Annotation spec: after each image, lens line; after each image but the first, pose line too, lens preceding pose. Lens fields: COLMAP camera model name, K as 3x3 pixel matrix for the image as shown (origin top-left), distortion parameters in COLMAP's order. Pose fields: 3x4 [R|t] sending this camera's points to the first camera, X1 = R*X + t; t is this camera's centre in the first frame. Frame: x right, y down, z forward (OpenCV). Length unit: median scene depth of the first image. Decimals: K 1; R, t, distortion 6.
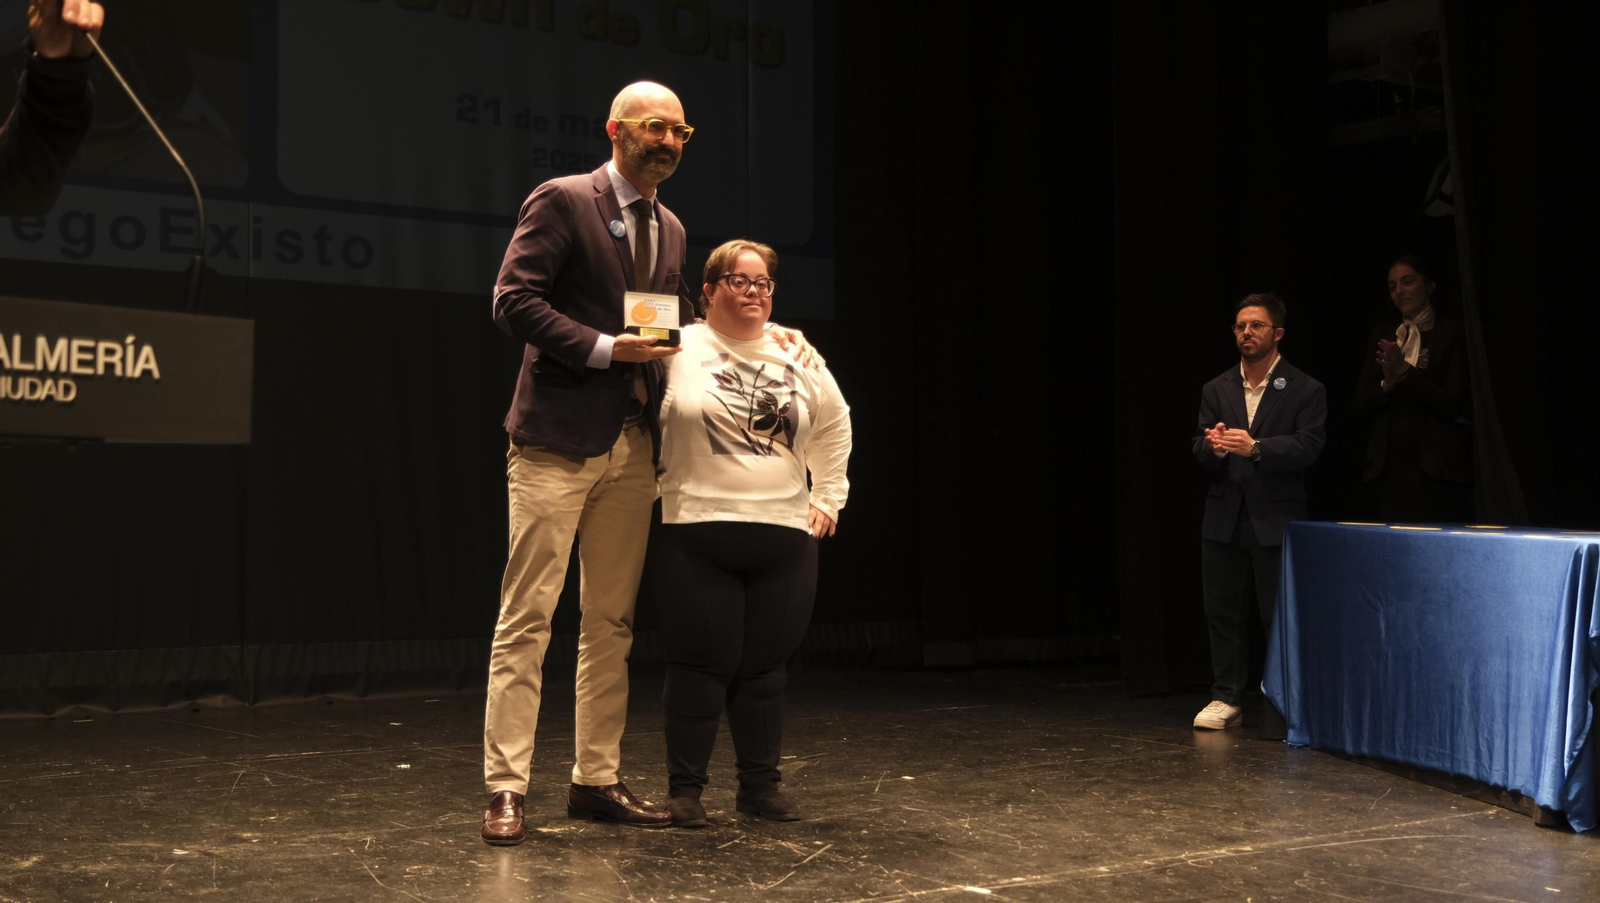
lens RADIAL K [[2115.2, 0, 800.0], [0, 2115.2, 451.5], [0, 0, 1]] dist [0.007546, 0.058230]
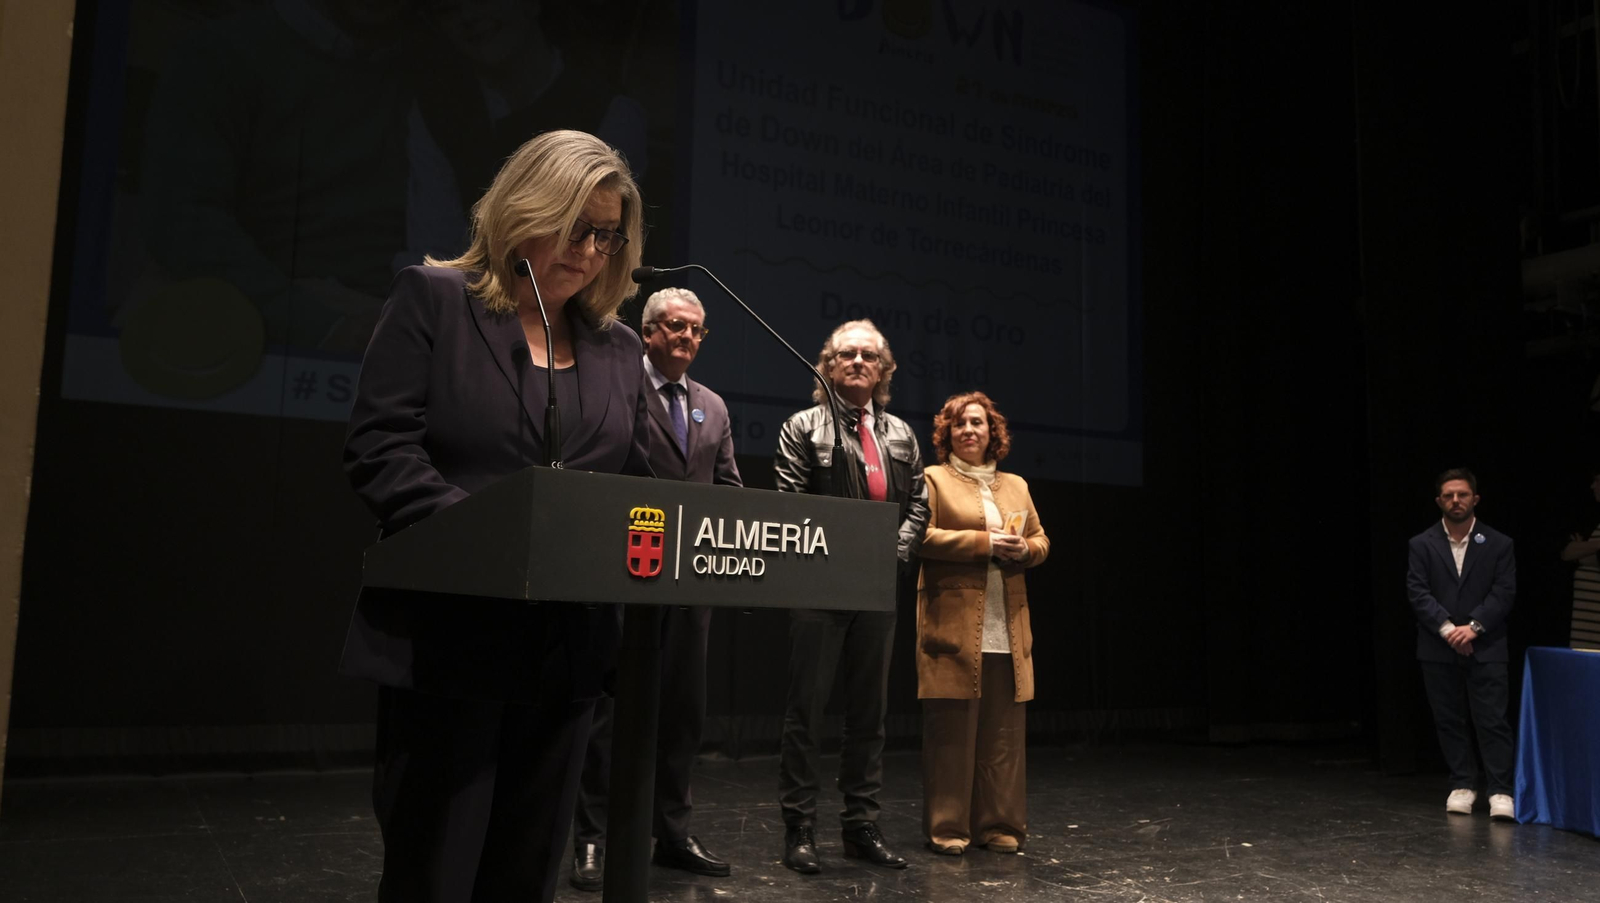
lens RADIAL K [[1381.1, 0, 800.0], [0, 1381.1, 451.5], [0, 0, 1]] dist [-0.017025, 0.008271]
pose [[0.987007, 0.003415, -0.160639, -0.092439], [-0.016522, 0.996632, -0.080326, -0.014003], [0.159824, 0.081936, 0.983739, 0.122830]]
